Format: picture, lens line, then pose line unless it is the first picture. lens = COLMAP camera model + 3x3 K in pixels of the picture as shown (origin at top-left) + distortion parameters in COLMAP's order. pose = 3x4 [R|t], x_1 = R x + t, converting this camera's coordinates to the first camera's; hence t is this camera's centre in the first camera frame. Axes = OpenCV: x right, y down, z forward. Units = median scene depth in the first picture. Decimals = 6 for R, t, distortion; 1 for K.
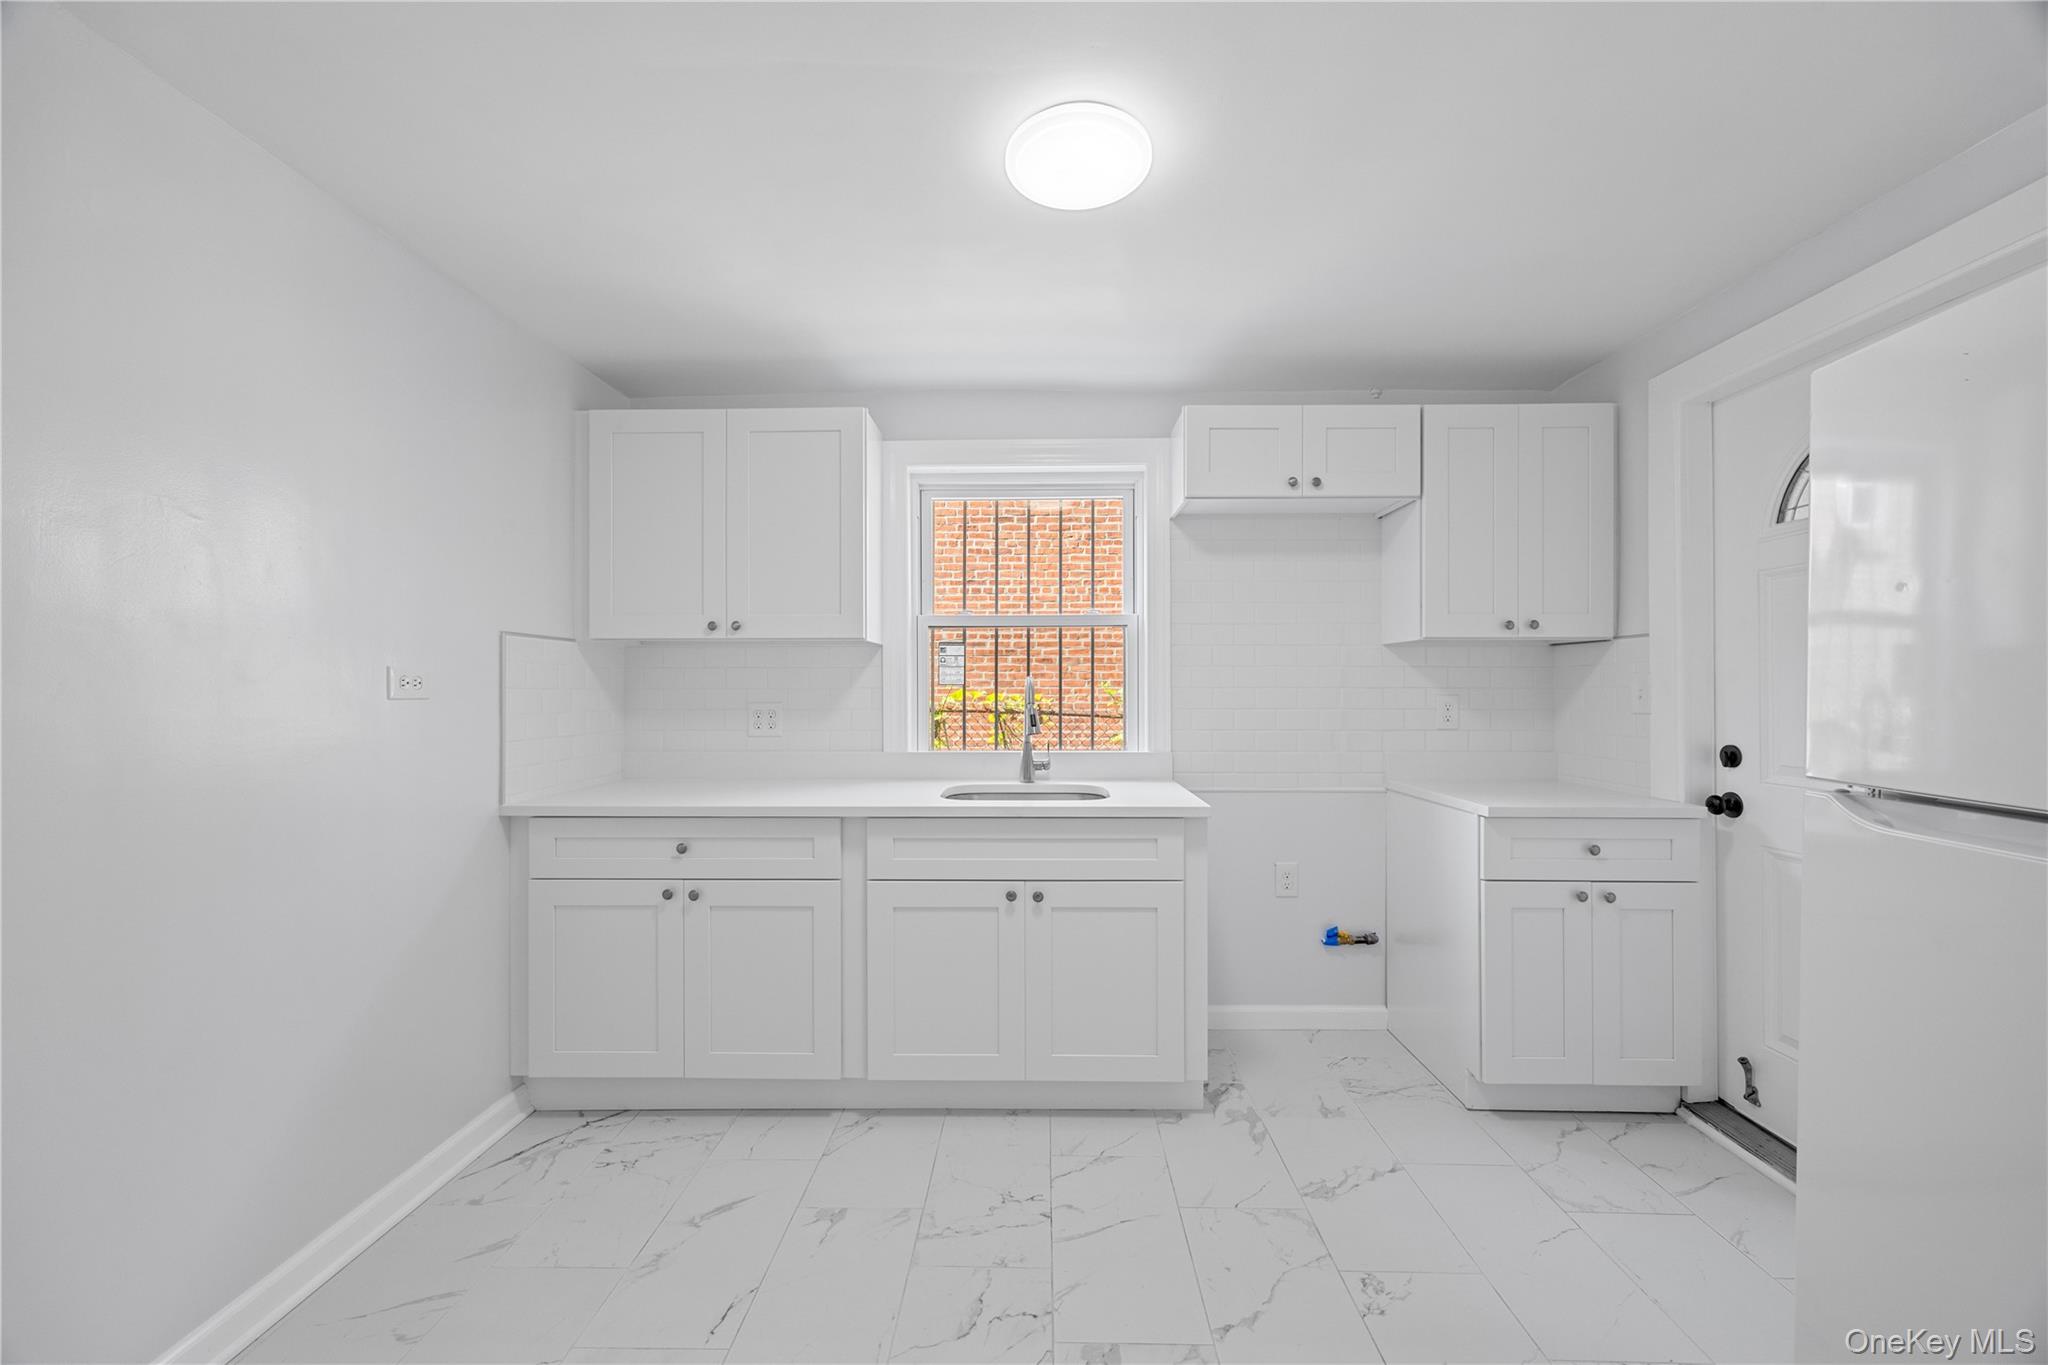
lens RADIAL K [[788.6, 0, 1018.5], [0, 788.6, 687.9], [0, 0, 1]] dist [-0.005739, 0.000392]
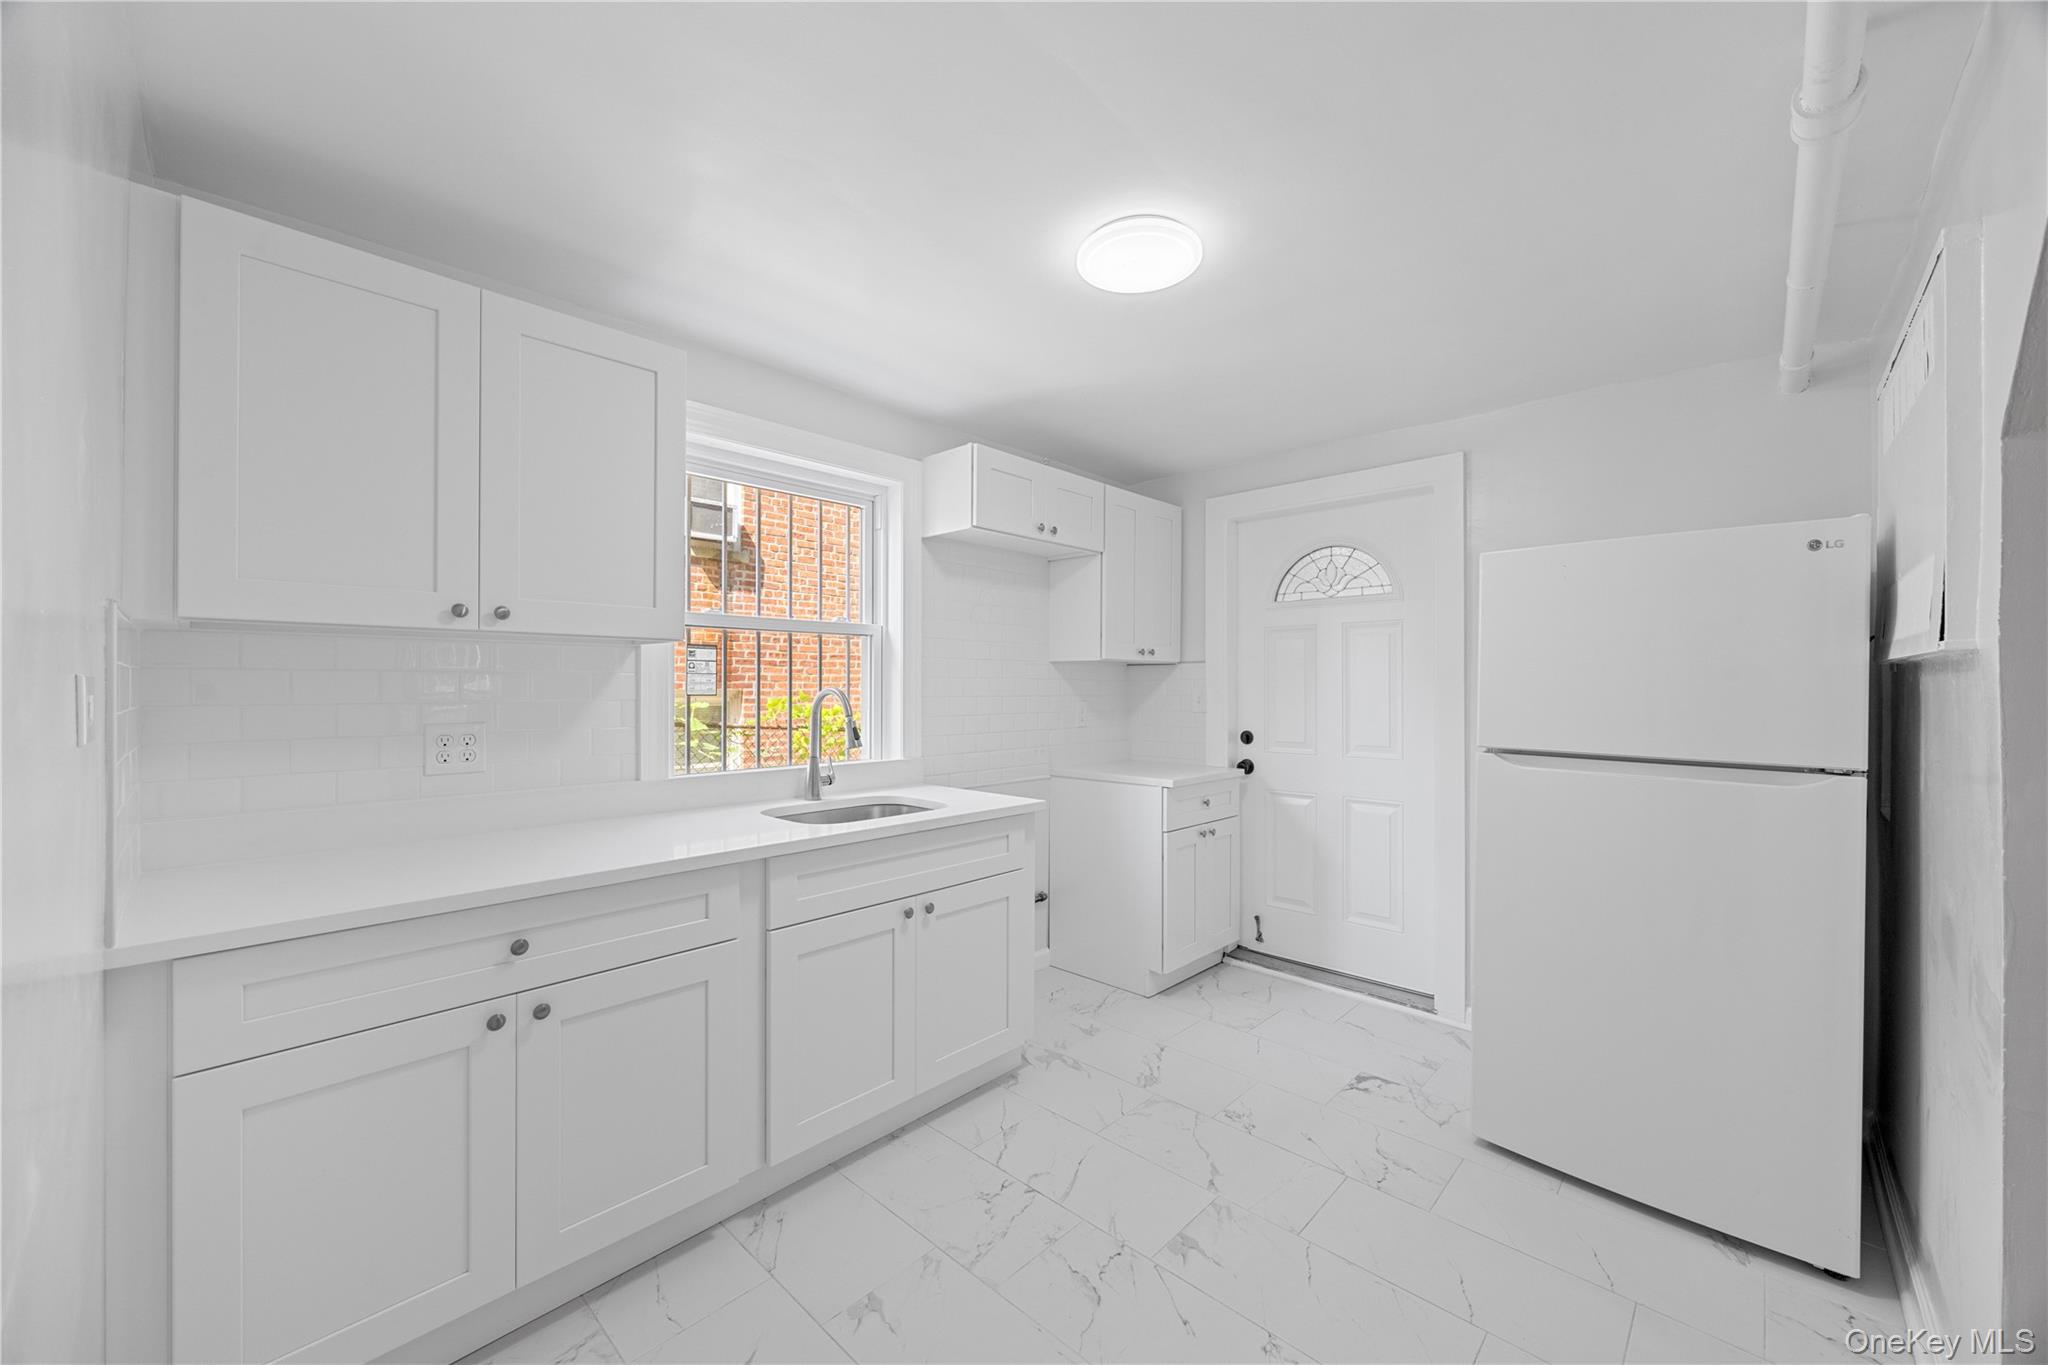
lens RADIAL K [[788.6, 0, 1027.5], [0, 788.6, 686.1], [0, 0, 1]] dist [-0.005739, 0.000392]
pose [[0.663805, 0.002775, 0.747900, -0.627902], [-0.004256, 0.999991, 0.000067, -0.018984], [-0.747893, -0.003227, 0.663811, 0.231072]]
